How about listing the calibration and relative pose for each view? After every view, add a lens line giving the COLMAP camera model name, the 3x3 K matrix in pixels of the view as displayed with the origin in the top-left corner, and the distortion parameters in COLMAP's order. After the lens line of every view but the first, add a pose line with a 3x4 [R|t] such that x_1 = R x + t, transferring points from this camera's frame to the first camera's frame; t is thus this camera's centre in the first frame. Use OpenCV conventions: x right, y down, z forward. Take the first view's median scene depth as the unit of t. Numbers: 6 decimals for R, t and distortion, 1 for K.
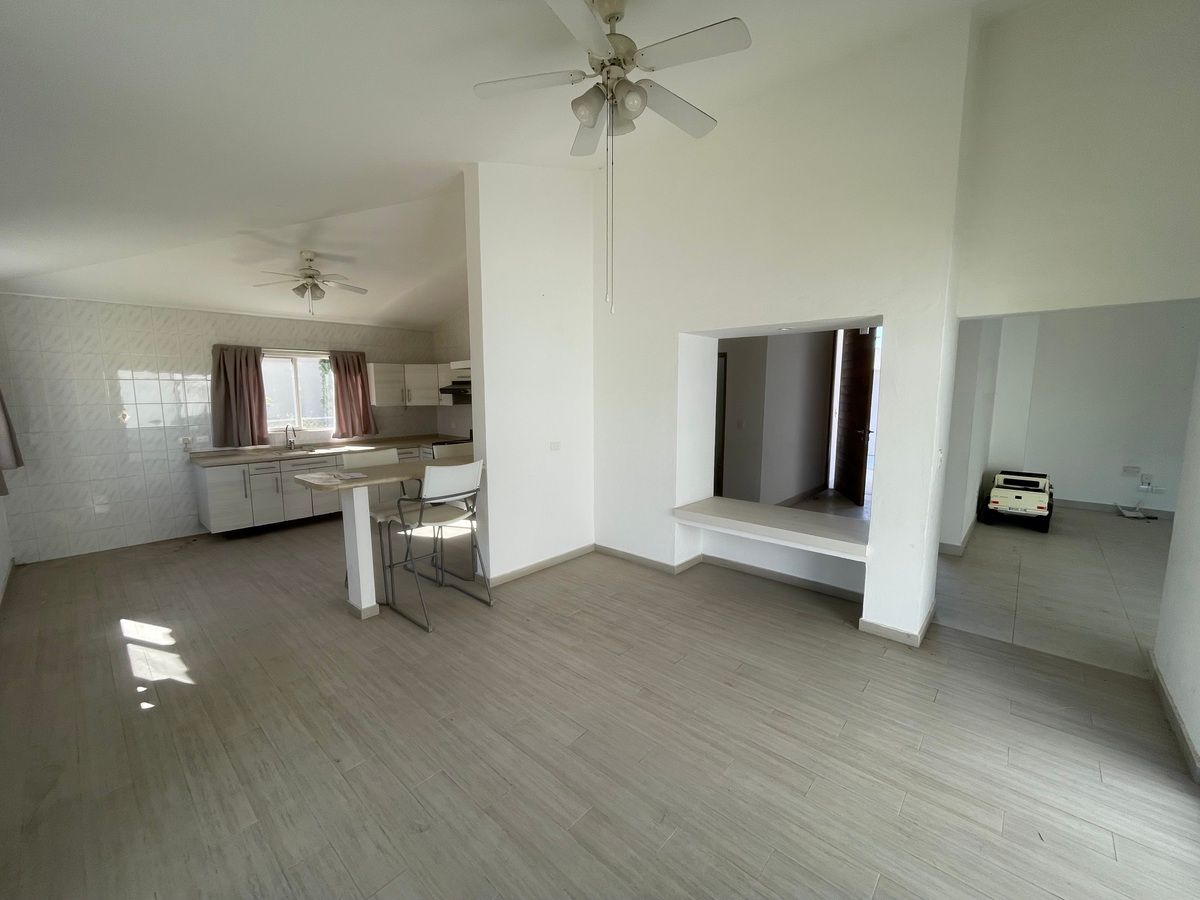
lens RADIAL K [[485.6, 0, 594.9], [0, 485.6, 446.6], [0, 0, 1]] dist [-0.001381, 0.000451]
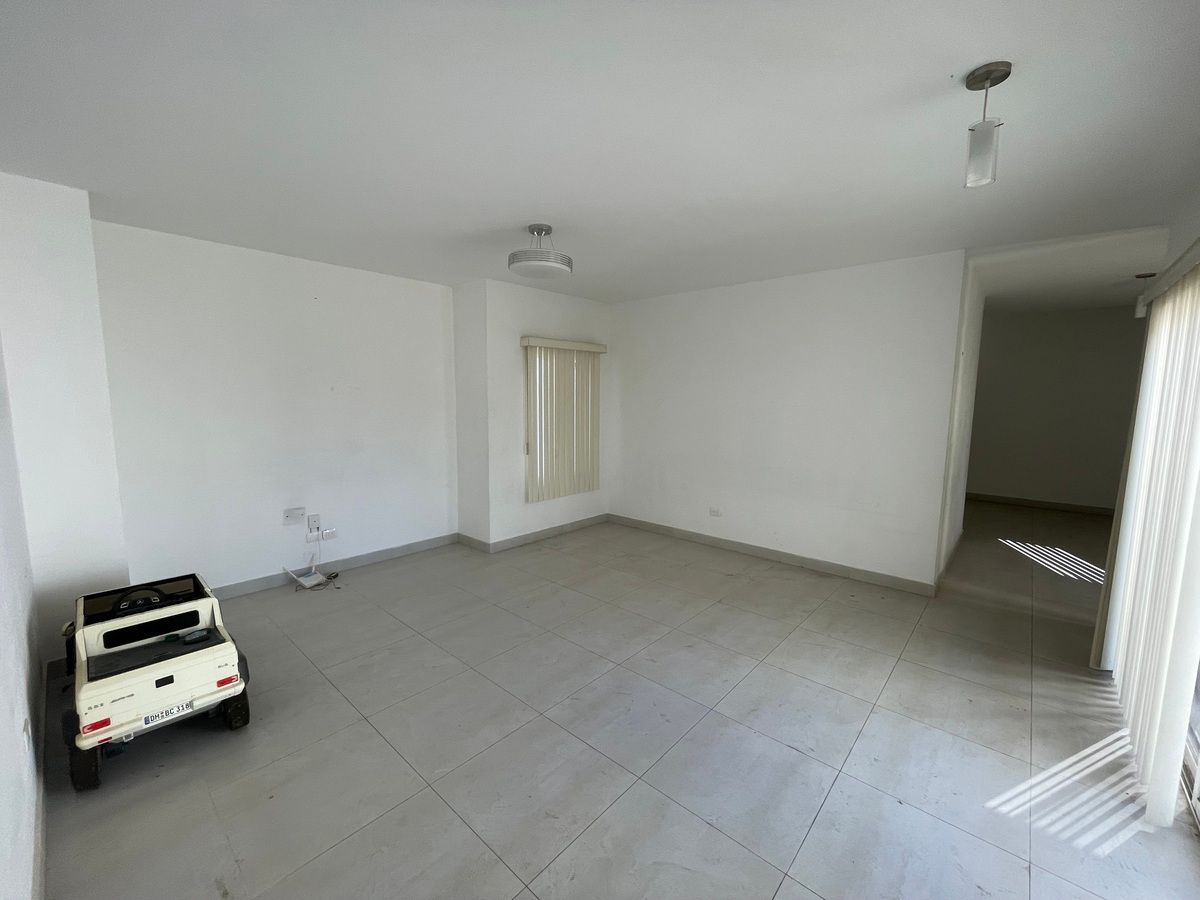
lens RADIAL K [[485.6, 0, 594.9], [0, 485.6, 446.6], [0, 0, 1]] dist [-0.001381, 0.000451]
pose [[-0.001040, -0.116097, 0.993237, 0.512664], [0.125274, 0.985398, 0.115312, -0.068911], [-0.992122, 0.124547, 0.013519, 0.630027]]
